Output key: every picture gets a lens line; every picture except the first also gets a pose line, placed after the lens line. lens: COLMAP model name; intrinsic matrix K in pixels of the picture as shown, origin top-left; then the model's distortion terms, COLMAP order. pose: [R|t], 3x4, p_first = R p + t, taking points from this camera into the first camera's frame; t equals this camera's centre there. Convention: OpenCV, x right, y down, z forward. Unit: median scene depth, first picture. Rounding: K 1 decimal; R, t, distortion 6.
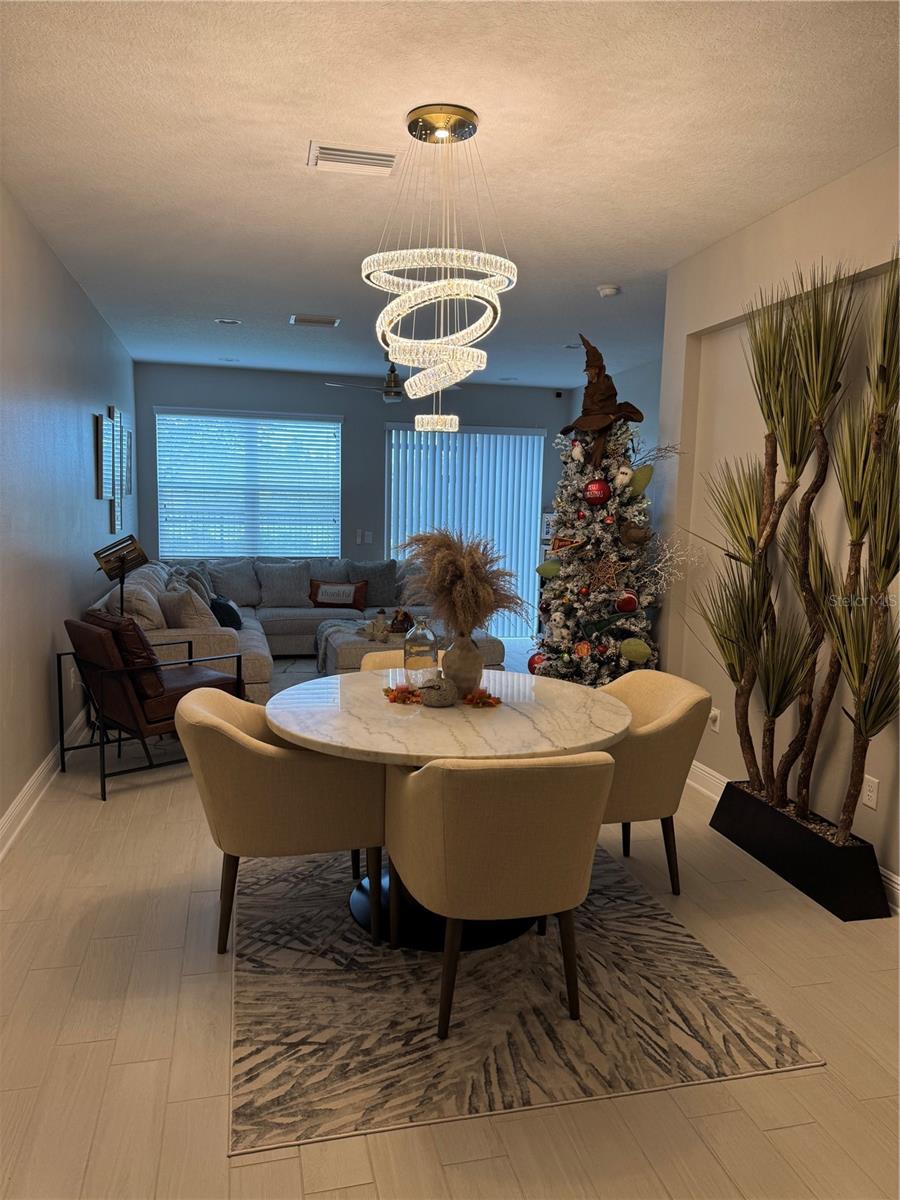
lens RADIAL K [[842.8, 0, 452.6], [0, 842.8, 603.9], [0, 0, 1]] dist [0.019766, -0.022481]
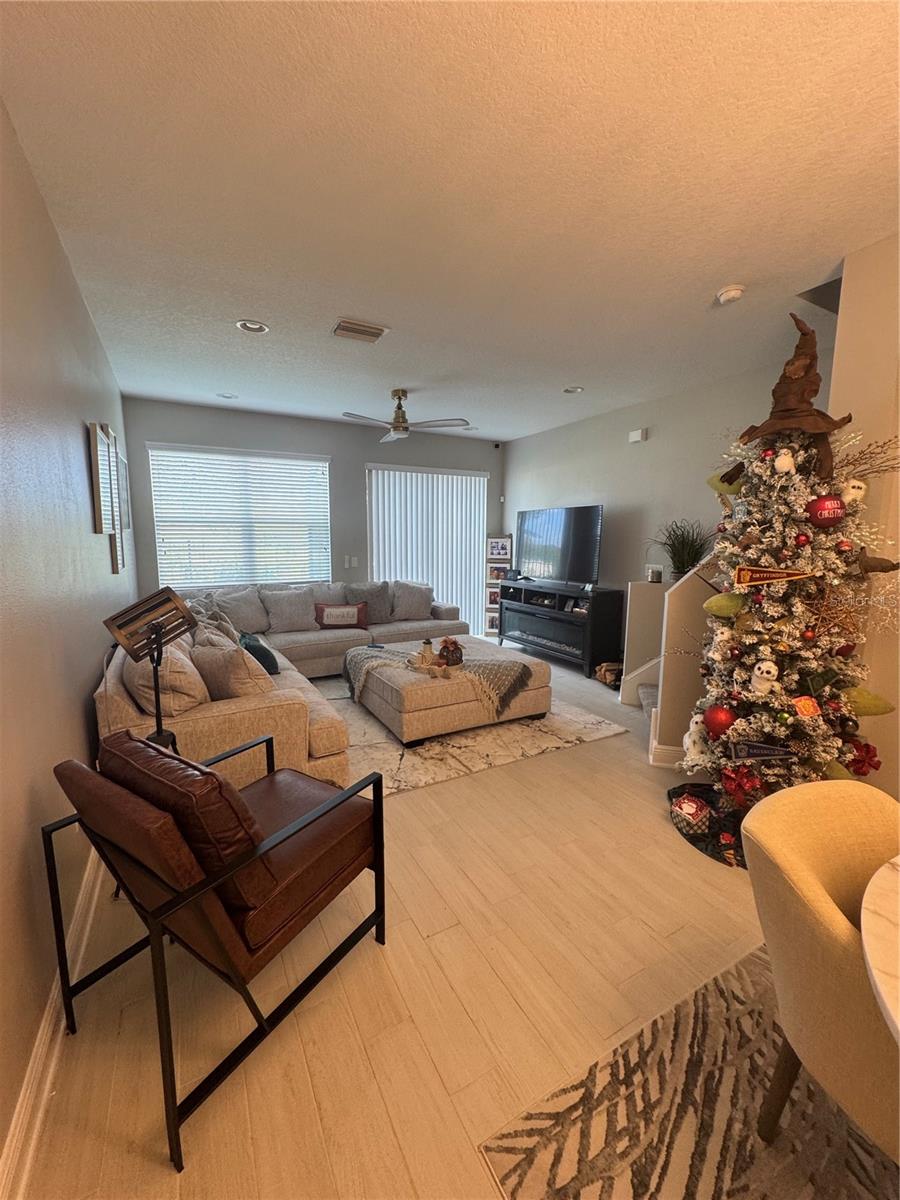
lens RADIAL K [[478.9, 0, 442.6], [0, 478.9, 595.3], [0, 0, 1]] dist [-0.006296, 0.000234]
pose [[0.967600, -0.051799, 0.247119, -0.164339], [0.048632, 0.998638, 0.018904, -0.044365], [-0.247761, -0.006274, 0.968801, 0.366011]]
